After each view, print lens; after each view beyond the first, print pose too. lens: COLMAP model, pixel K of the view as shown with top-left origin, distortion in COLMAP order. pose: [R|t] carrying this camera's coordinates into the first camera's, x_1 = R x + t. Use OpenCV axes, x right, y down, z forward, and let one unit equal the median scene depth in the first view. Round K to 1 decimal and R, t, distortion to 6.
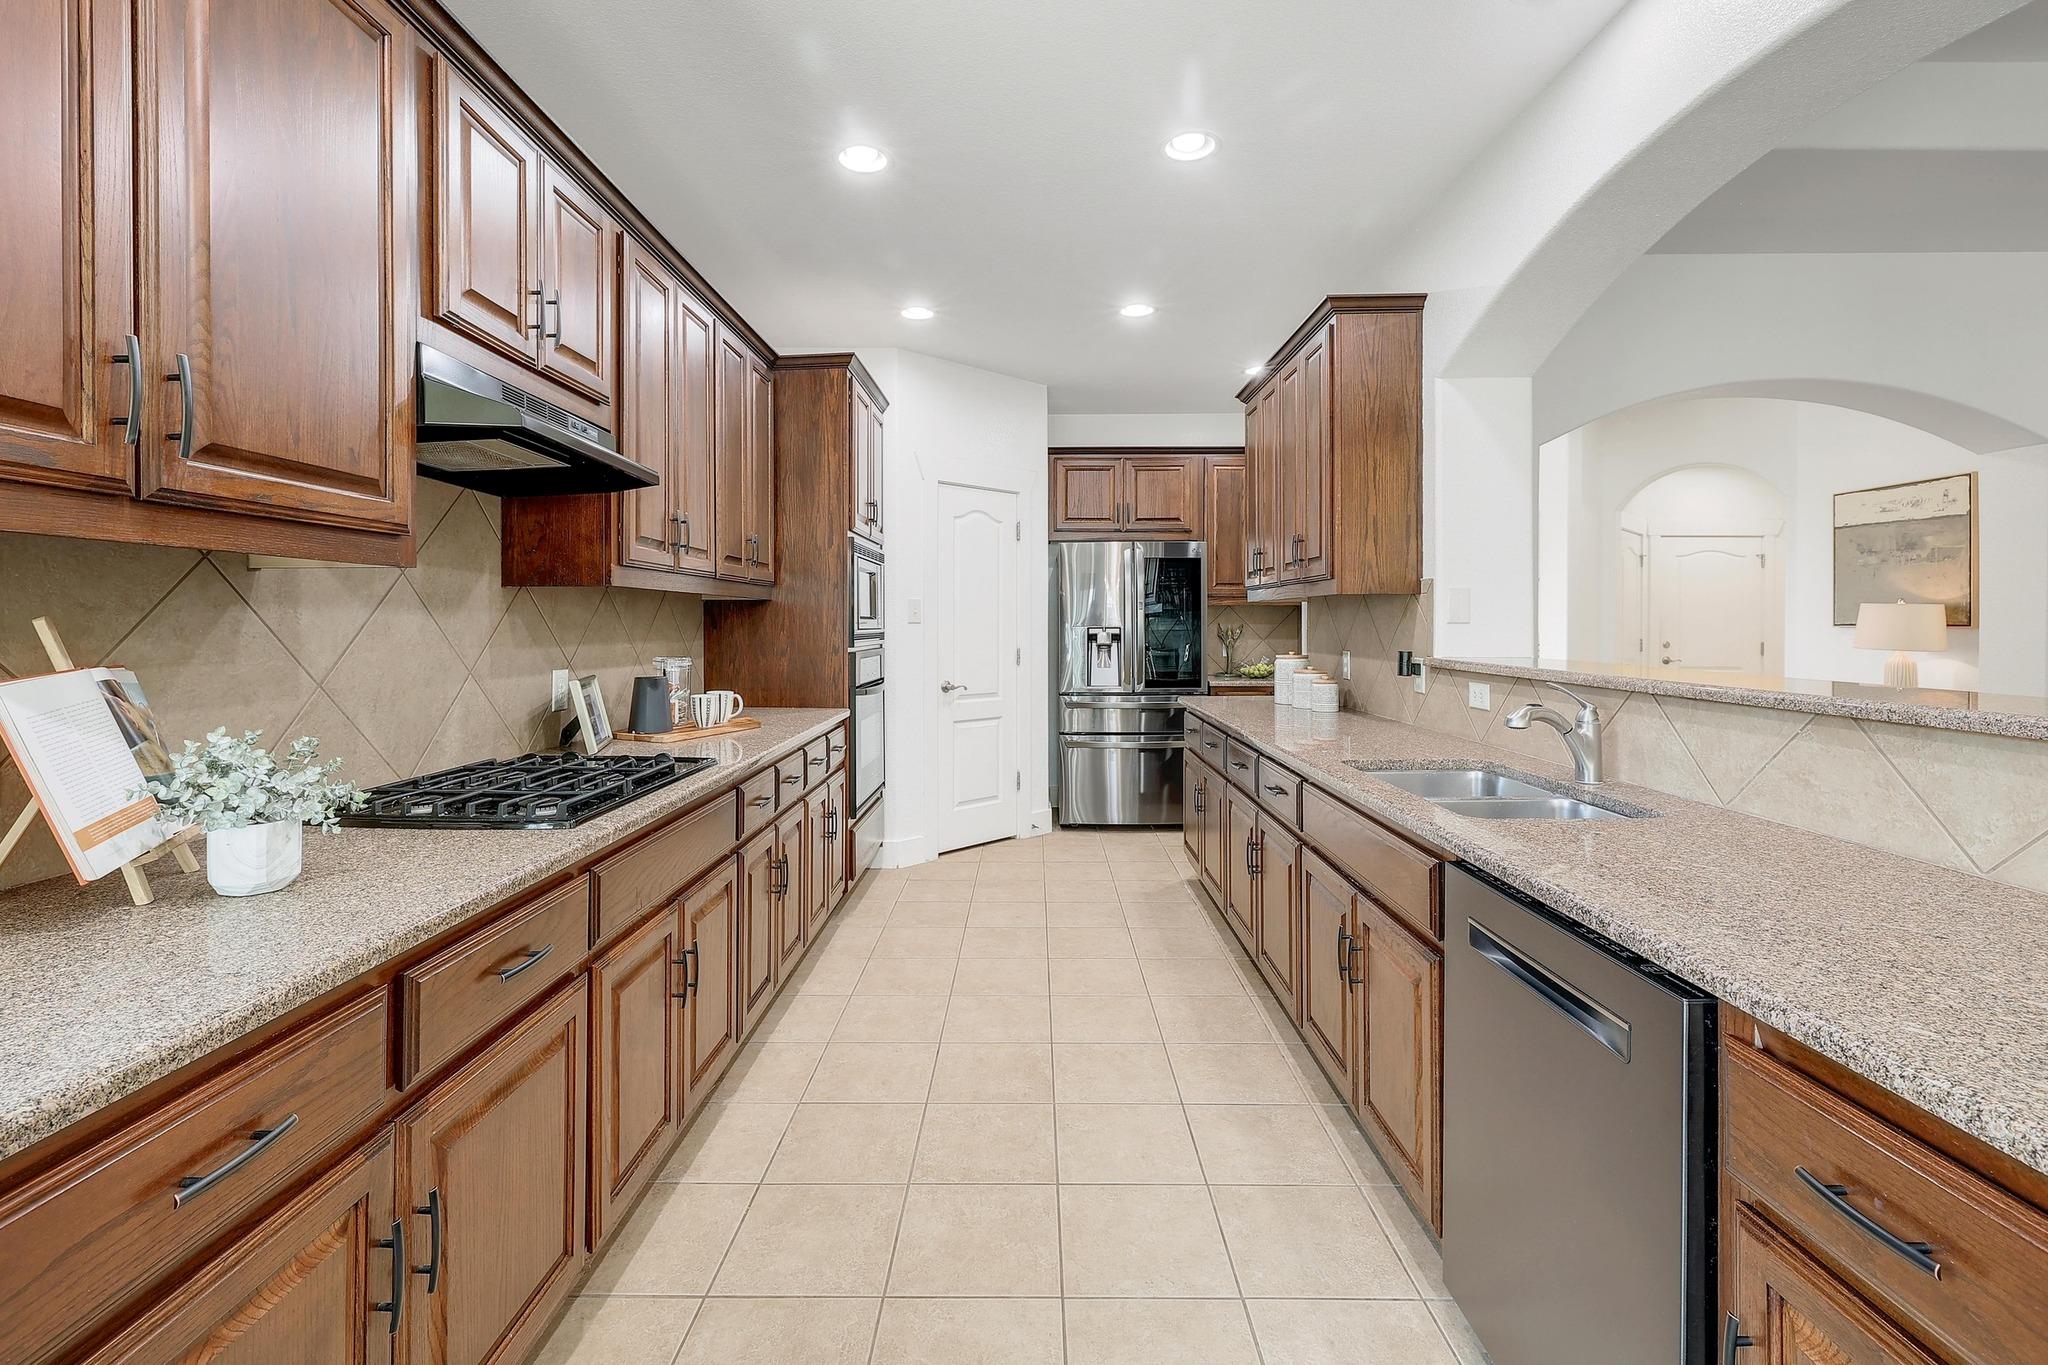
lens RADIAL K [[884.3, 0, 1023.5], [0, 884.3, 624.3], [0, 0, 1]] dist [-0.003933, -0.000136]
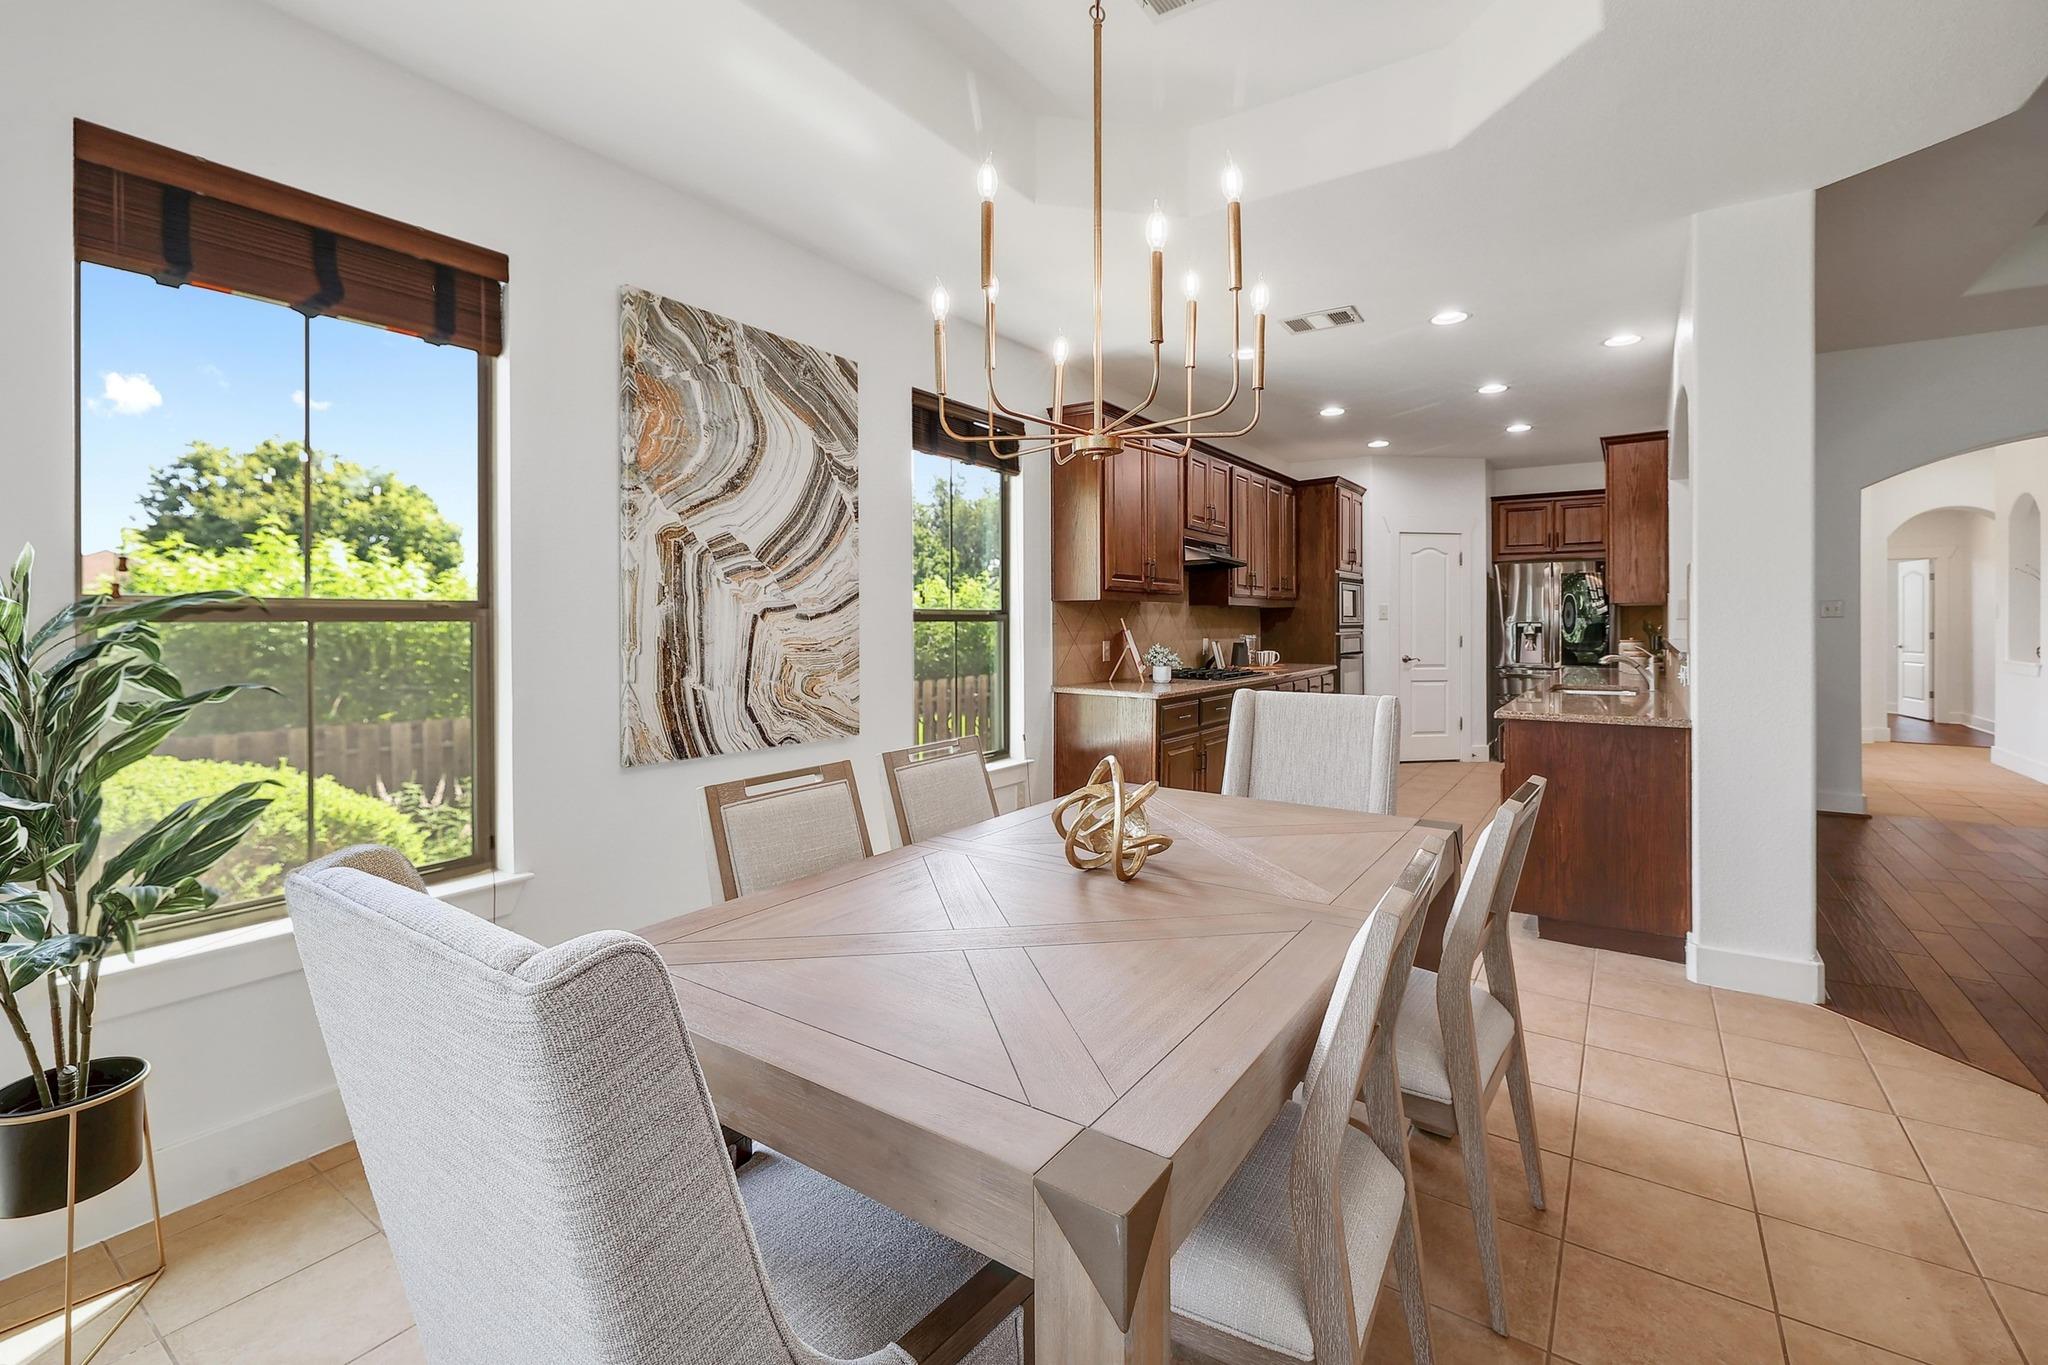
lens RADIAL K [[884.3, 0, 1023.5], [0, 884.3, 624.3], [0, 0, 1]] dist [-0.003933, -0.000136]
pose [[0.827924, 0.003533, -0.560830, 0.305569], [-0.001448, 0.999990, 0.004163, 0.002164], [0.560839, -0.002635, 0.827921, -0.925264]]
